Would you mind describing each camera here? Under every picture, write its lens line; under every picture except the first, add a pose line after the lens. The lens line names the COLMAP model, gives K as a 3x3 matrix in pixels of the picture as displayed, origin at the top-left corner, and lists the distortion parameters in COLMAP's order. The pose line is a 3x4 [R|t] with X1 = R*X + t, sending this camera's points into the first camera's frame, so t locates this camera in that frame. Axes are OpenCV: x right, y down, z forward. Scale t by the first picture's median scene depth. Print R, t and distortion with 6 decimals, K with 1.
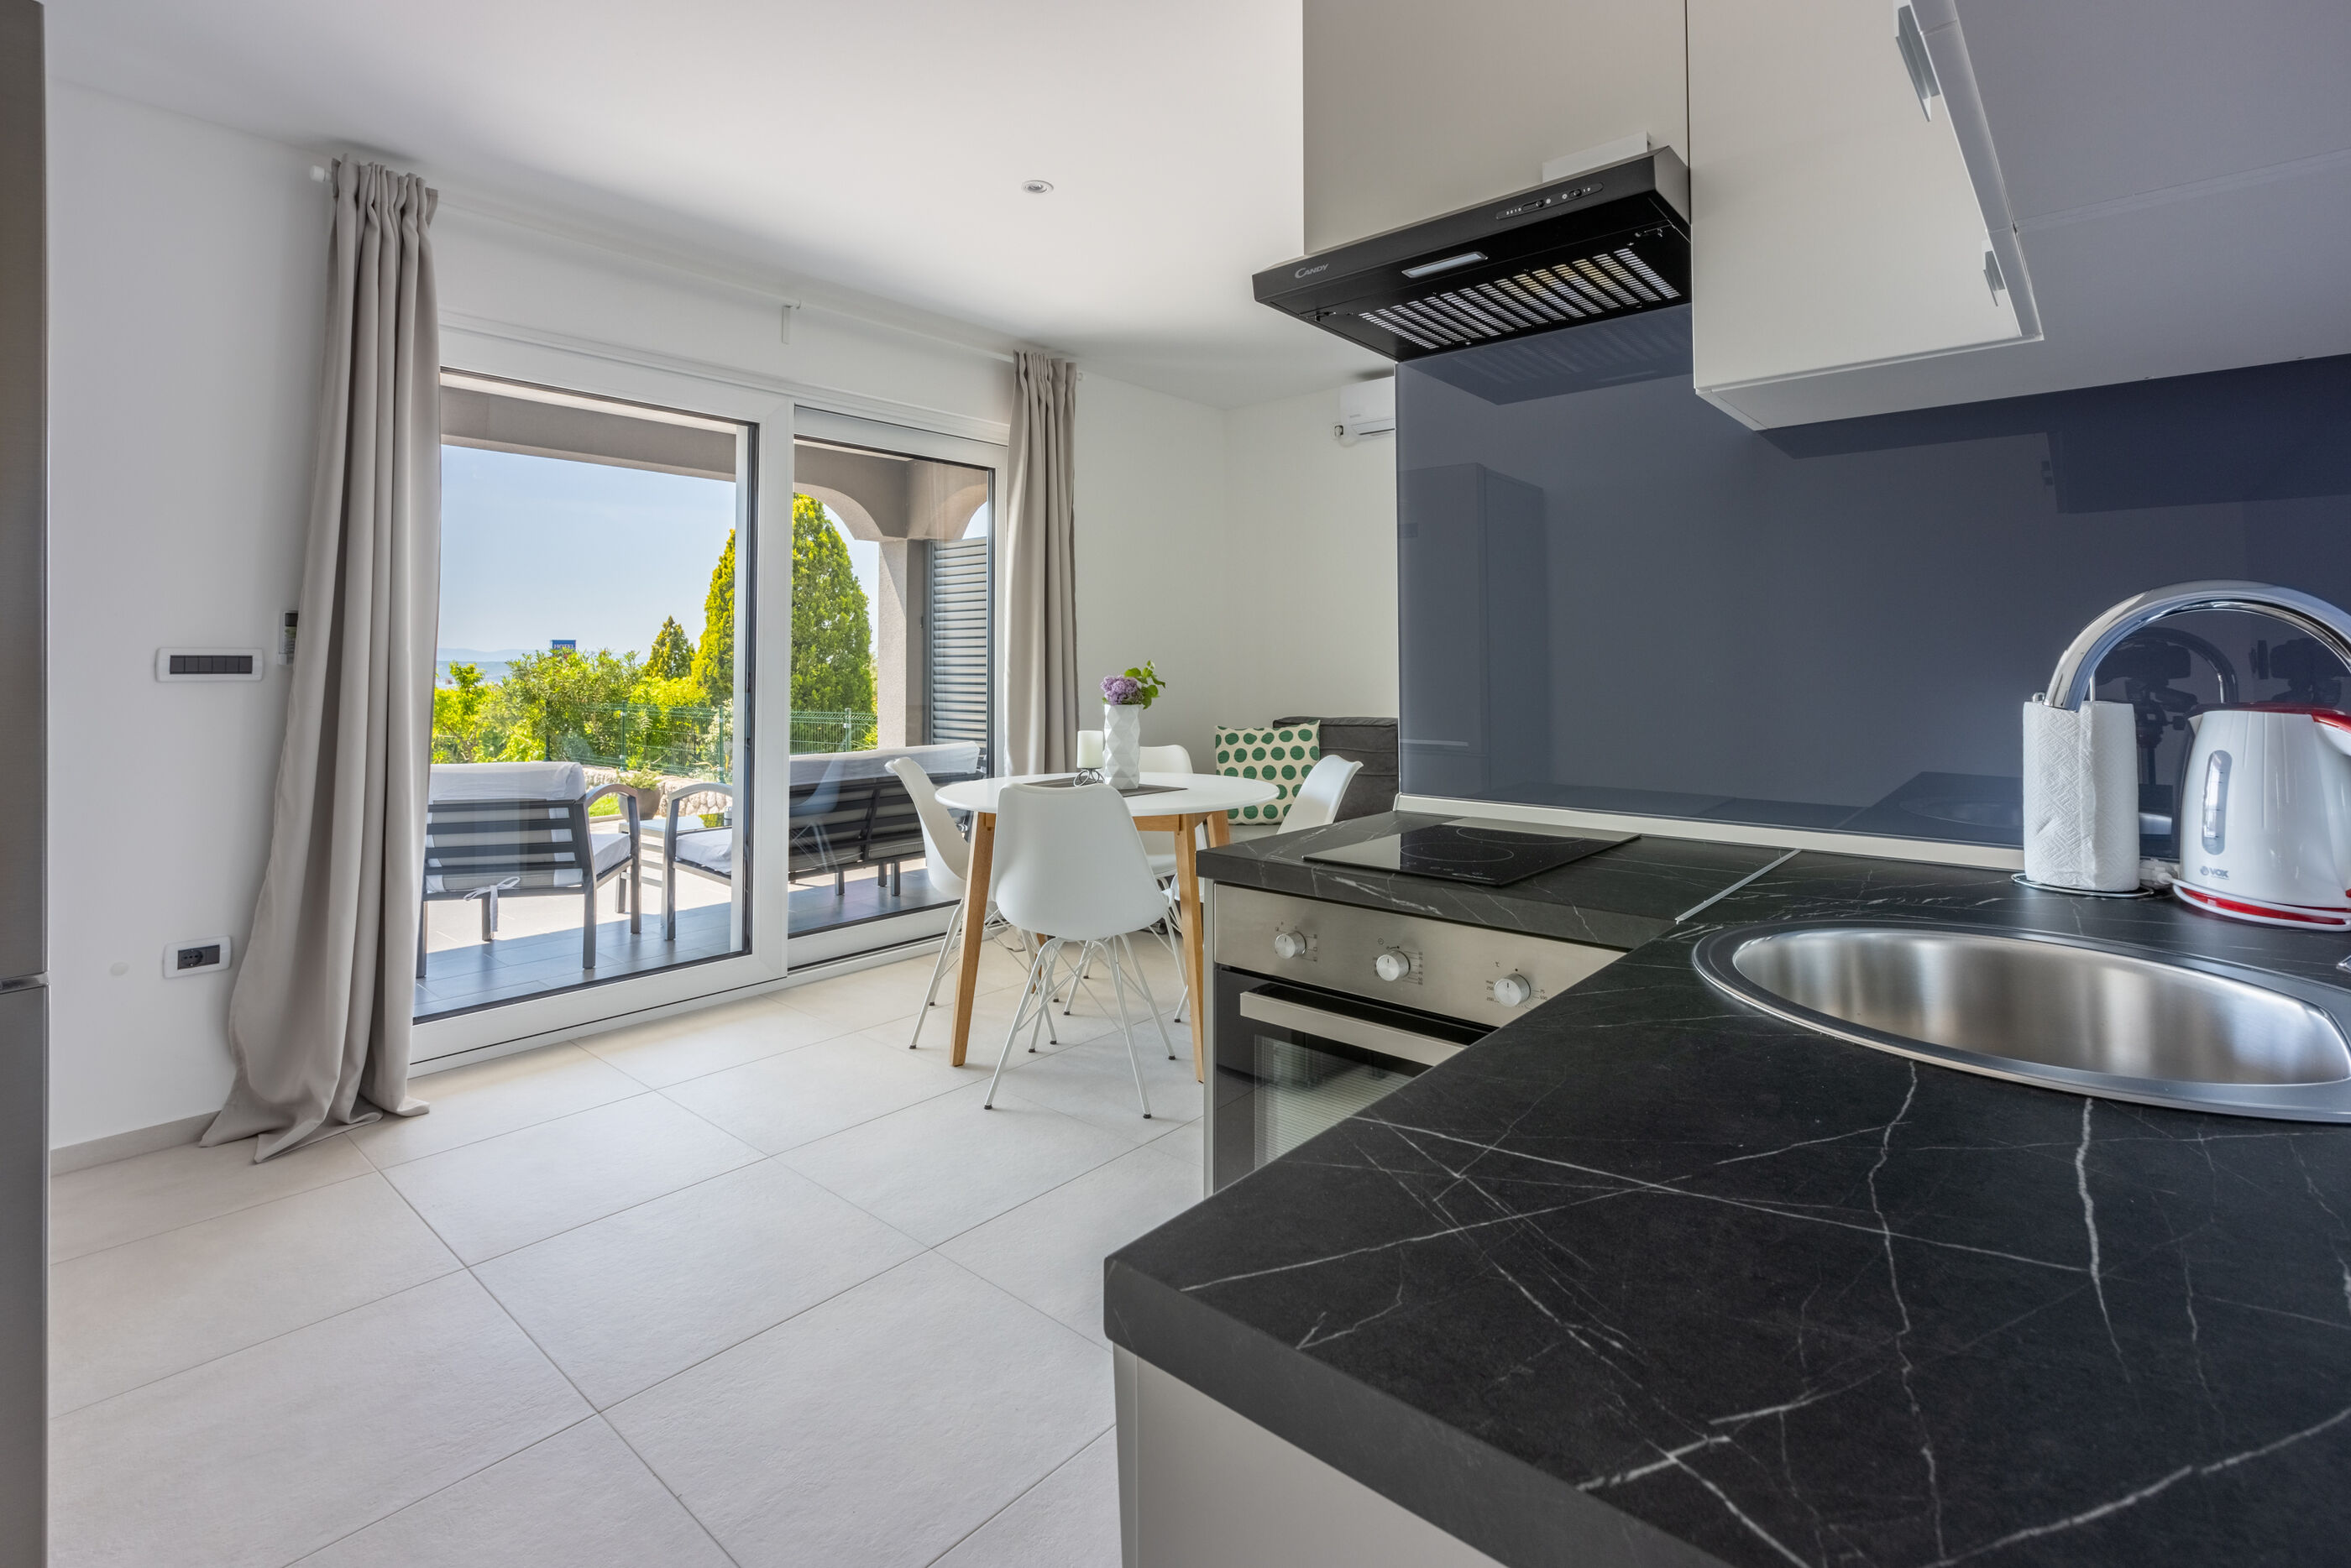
lens RADIAL K [[1069.9, 0, 1208.4], [0, 1069.9, 674.6], [0, 0, 1]] dist [0.005730, -0.000688]
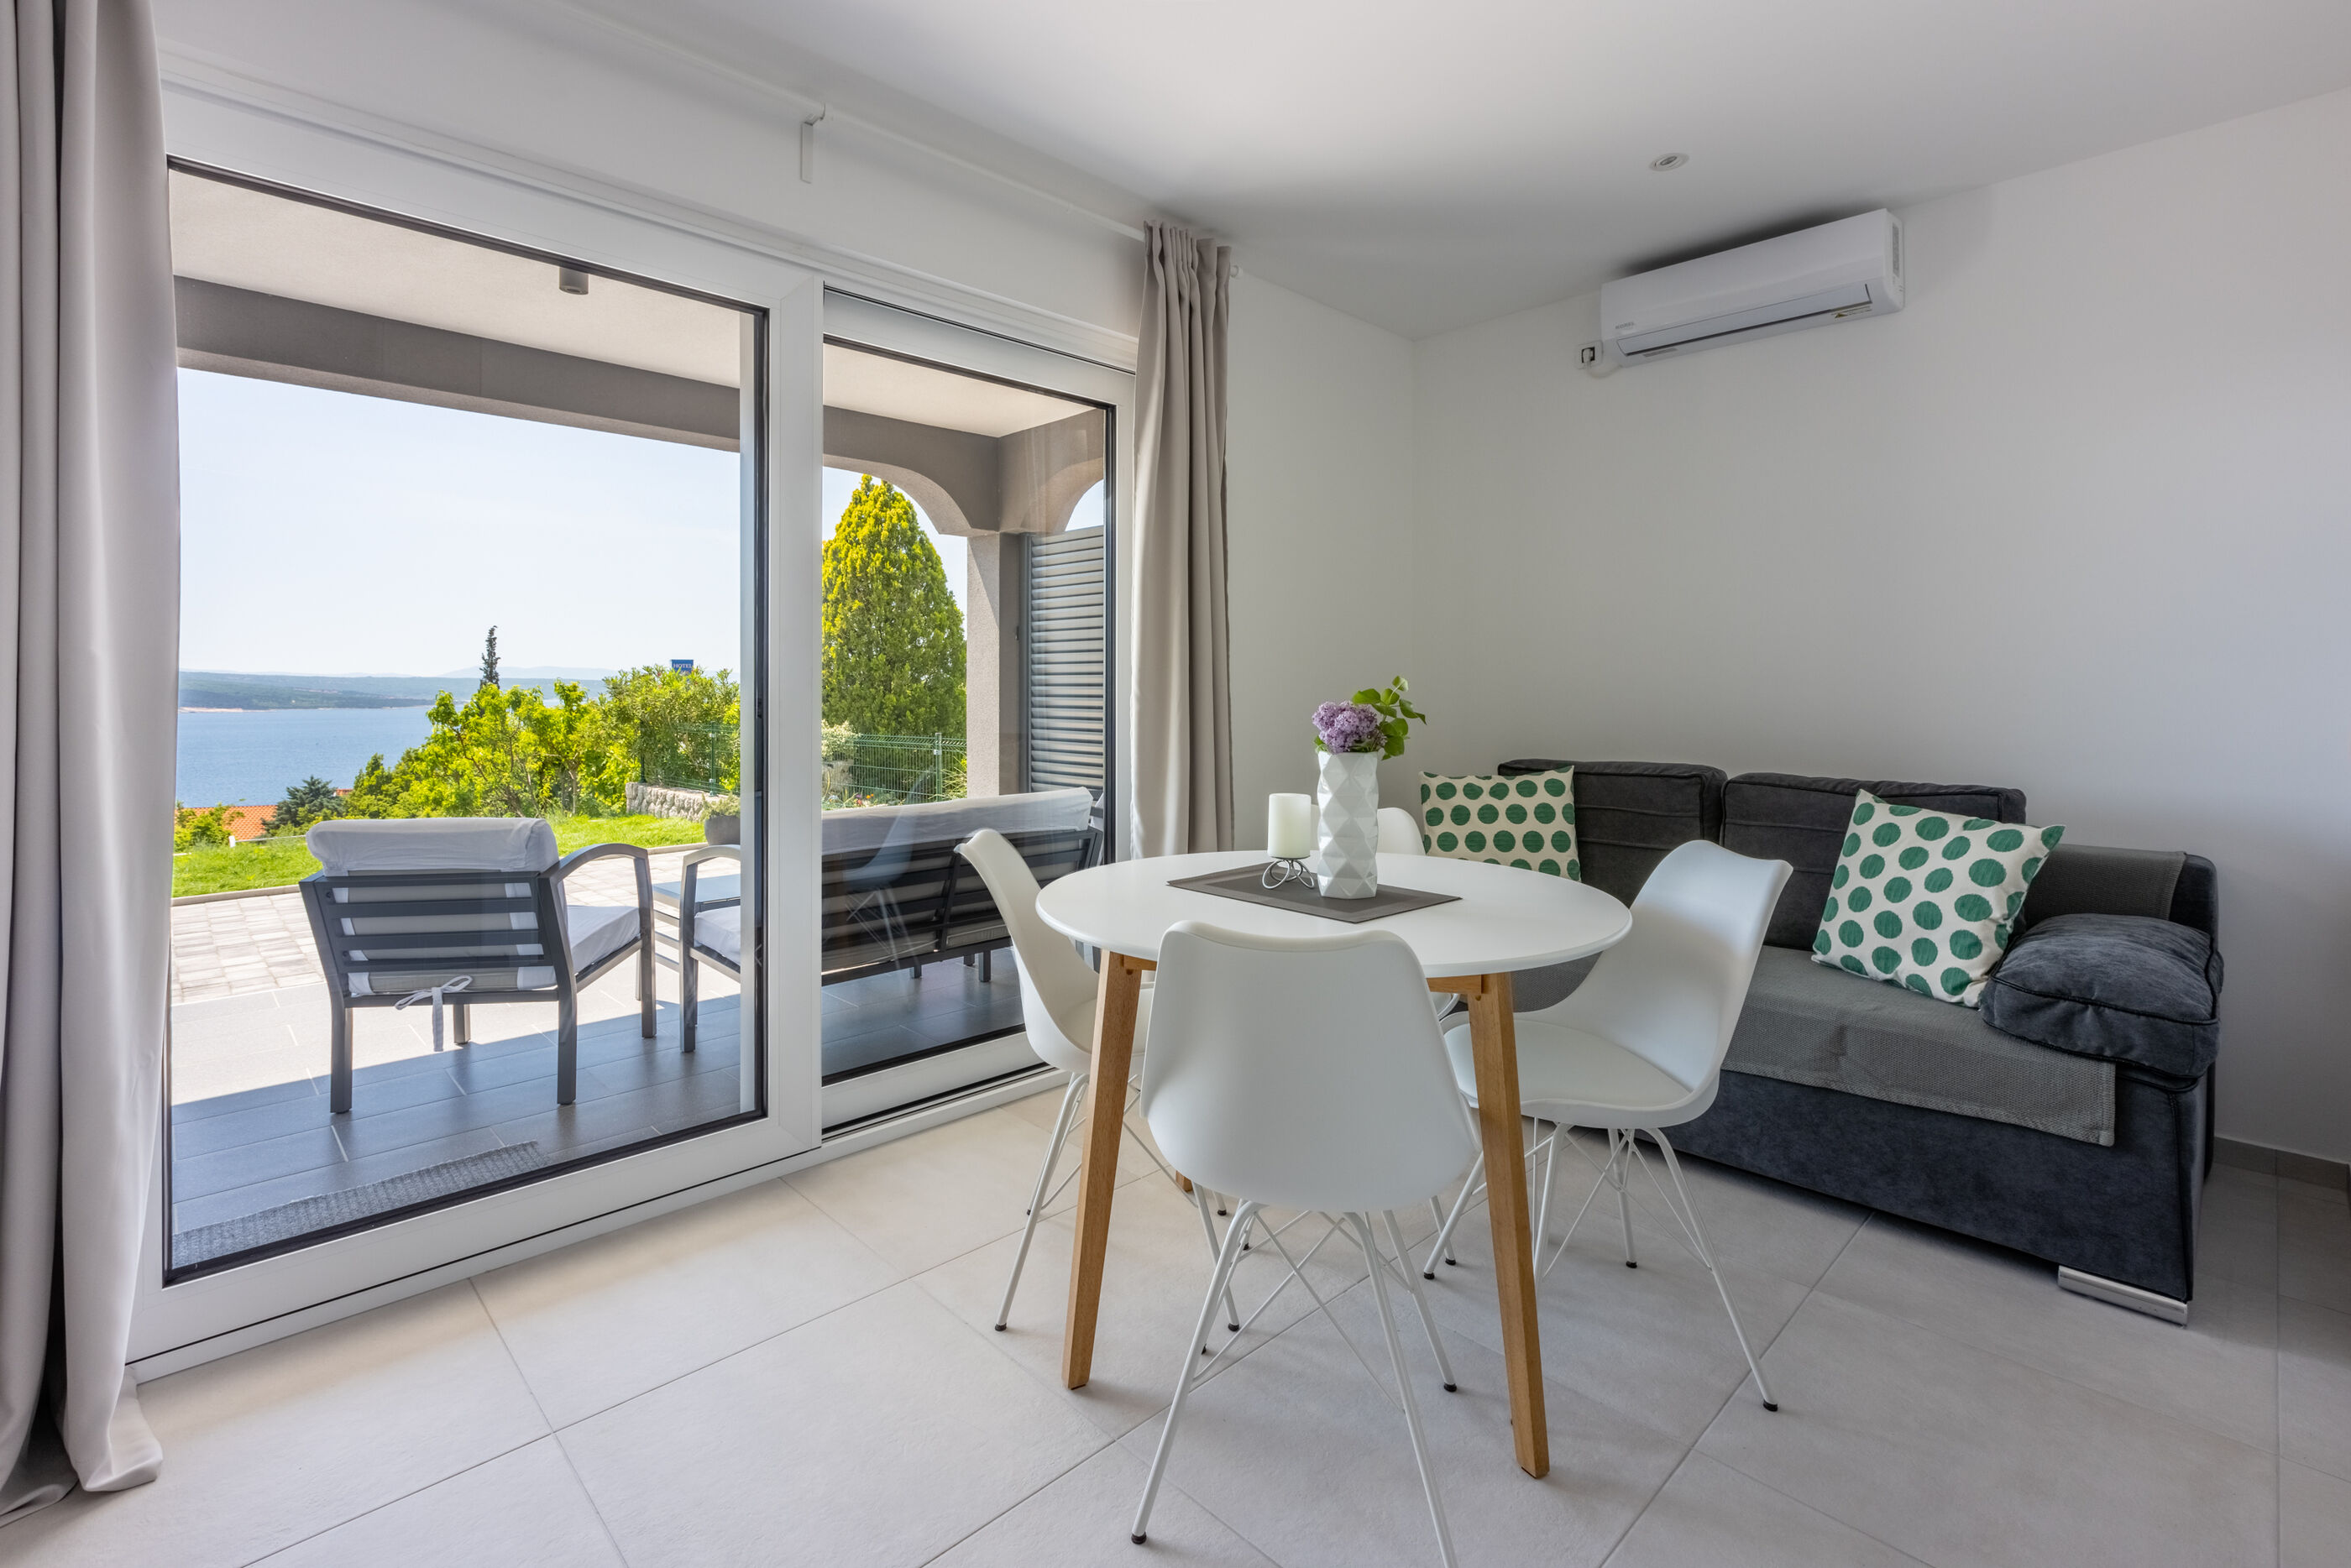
lens RADIAL K [[1069.9, 0, 1170.1], [0, 1069.9, 778.8], [0, 0, 1]] dist [0.005730, -0.000688]
pose [[0.992500, 0.015472, -0.121266, -0.076522], [-0.006119, 0.997003, 0.077121, -0.001147], [0.122095, -0.075800, 0.989620, 0.295481]]
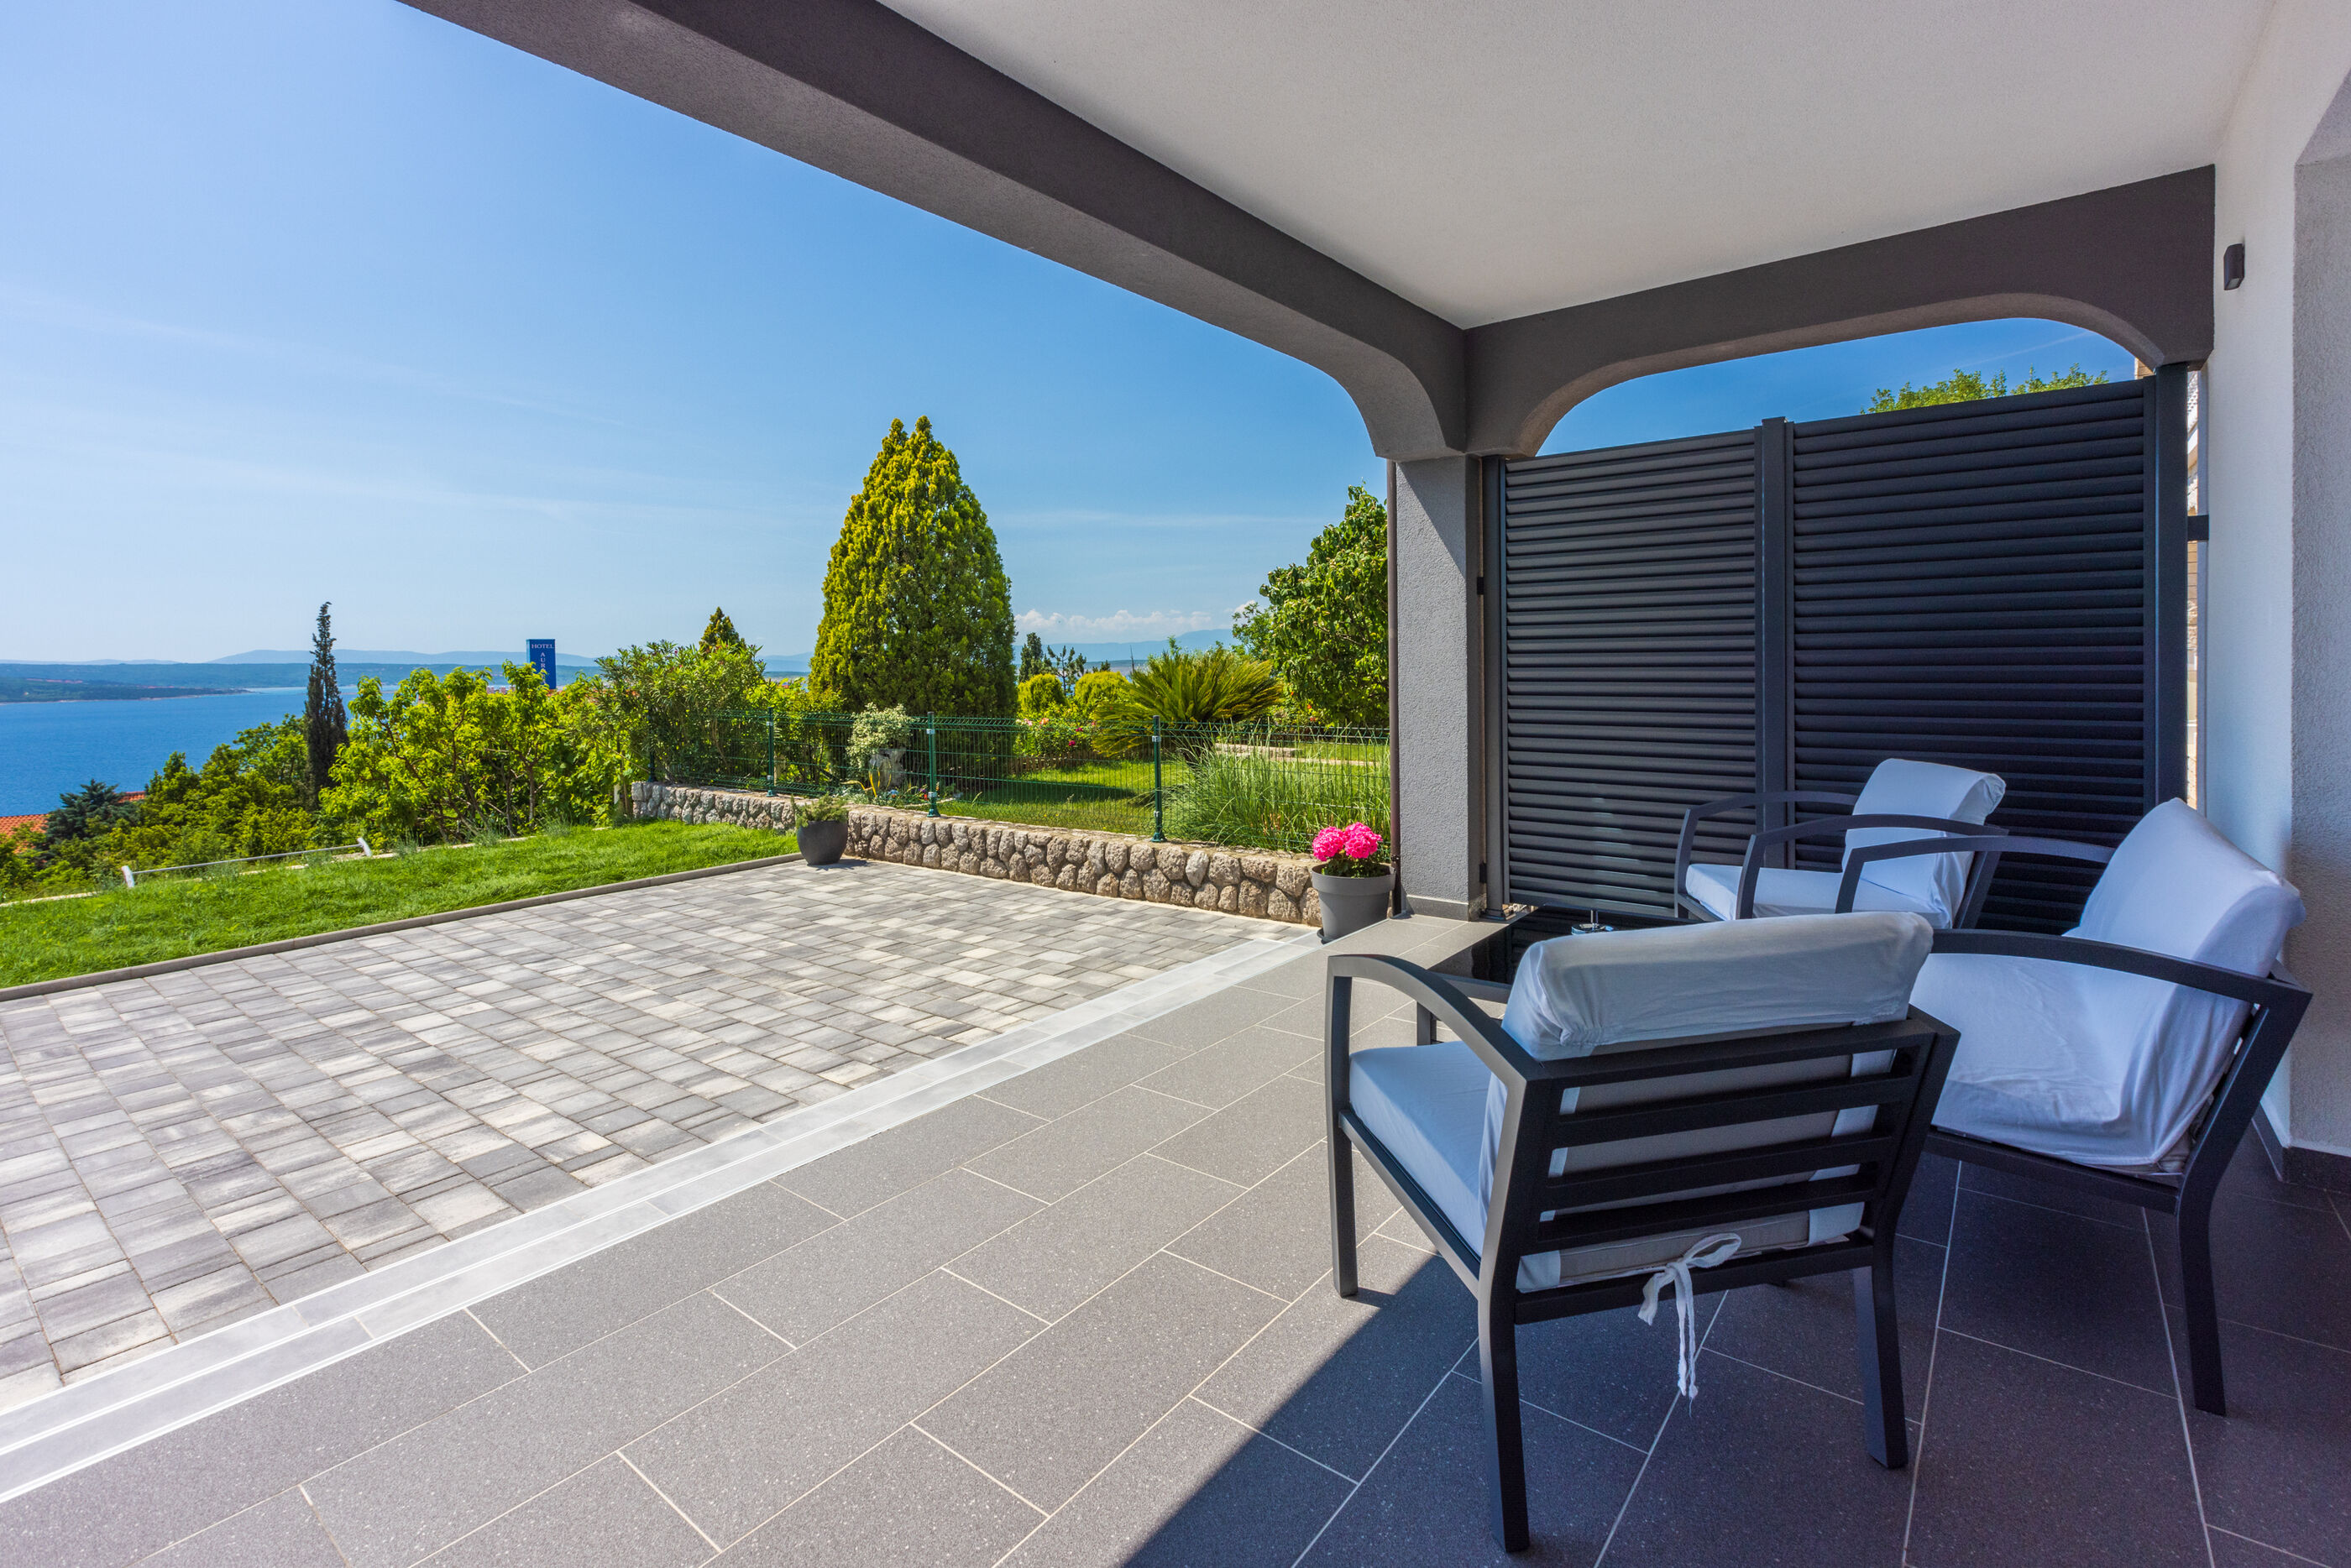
lens RADIAL K [[1069.9, 0, 1186.6], [0, 1069.9, 769.1], [0, 0, 1]] dist [0.005730, -0.000688]
pose [[0.999776, -0.011584, 0.017714, -0.690343], [0.009900, 0.995675, 0.092374, -0.000416], [-0.018707, -0.092178, 0.995567, 0.548179]]
